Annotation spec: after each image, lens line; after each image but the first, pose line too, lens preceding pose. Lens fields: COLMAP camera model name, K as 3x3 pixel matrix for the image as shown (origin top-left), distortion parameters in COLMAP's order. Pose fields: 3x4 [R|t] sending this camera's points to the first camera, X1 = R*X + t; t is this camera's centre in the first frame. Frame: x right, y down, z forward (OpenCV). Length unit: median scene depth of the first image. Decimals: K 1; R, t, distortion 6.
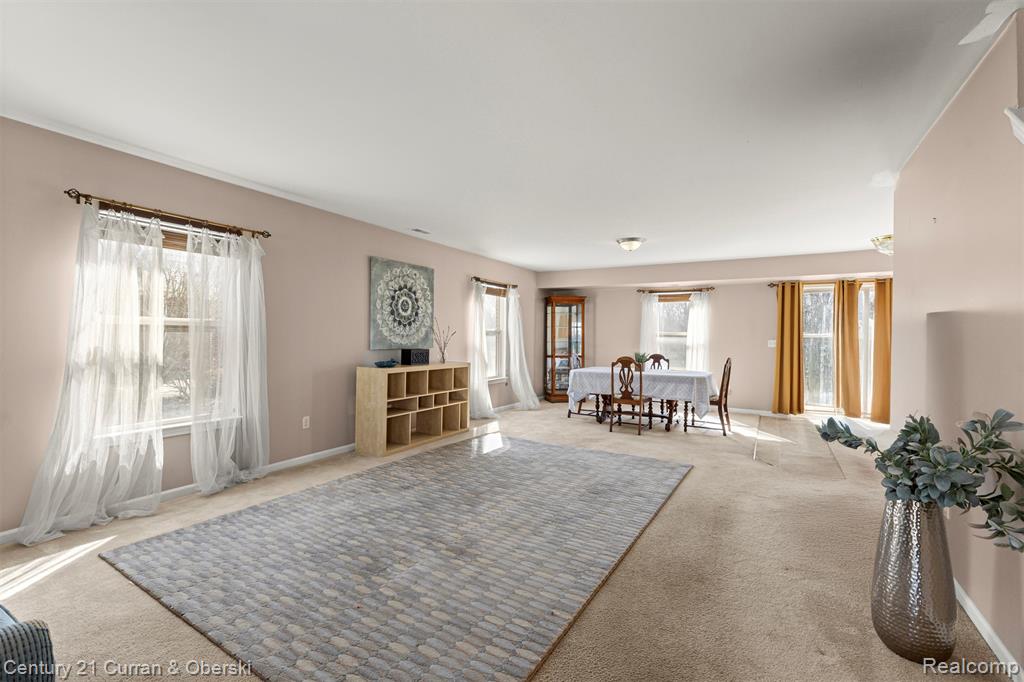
lens RADIAL K [[442.6, 0, 508.9], [0, 442.6, 338.4], [0, 0, 1]] dist [0.012656, -0.003330]
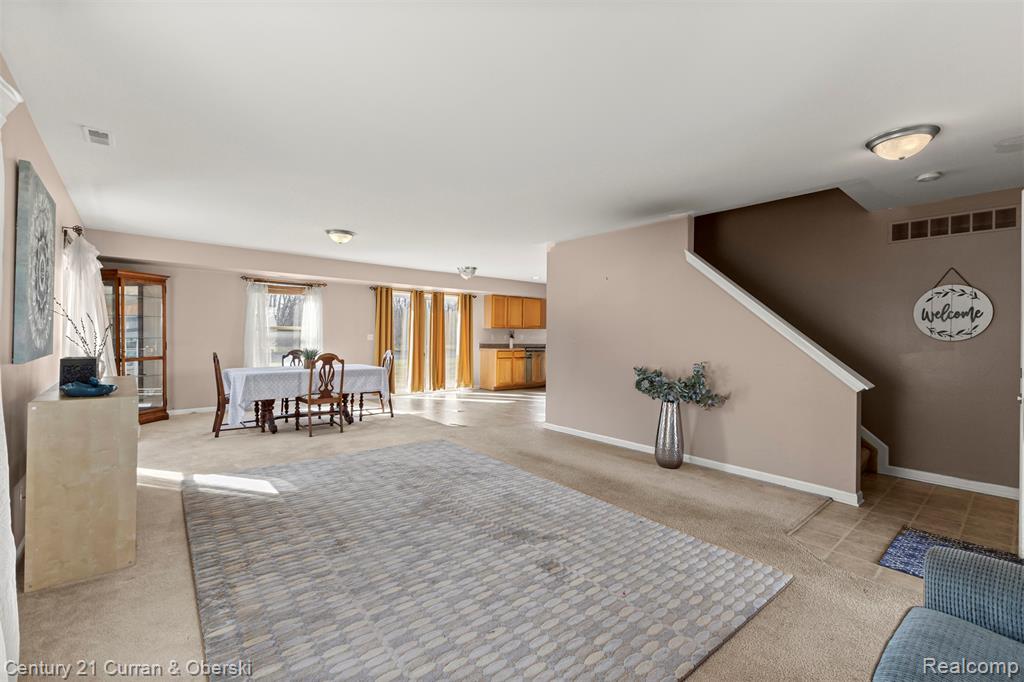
lens RADIAL K [[442.6, 0, 510.3], [0, 442.6, 337.3], [0, 0, 1]] dist [0.012656, -0.003330]
pose [[0.331302, -0.013636, 0.943426, -0.512768], [-0.002616, 0.999878, 0.015371, -0.008810], [-0.943521, -0.007561, 0.331226, 0.327664]]
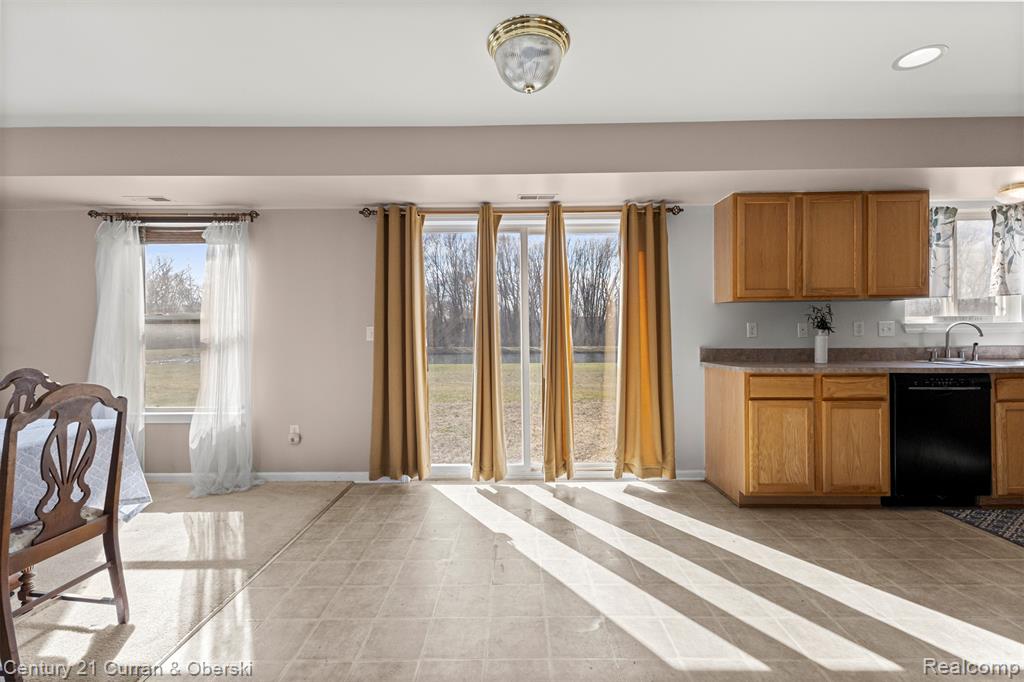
lens RADIAL K [[442.6, 0, 509.4], [0, 442.6, 330.6], [0, 0, 1]] dist [0.012656, -0.003330]
pose [[0.867402, -0.016609, 0.497331, 0.617369], [0.020564, 0.999785, -0.002476, 0.016602], [-0.497183, 0.012375, 0.867558, 0.641249]]
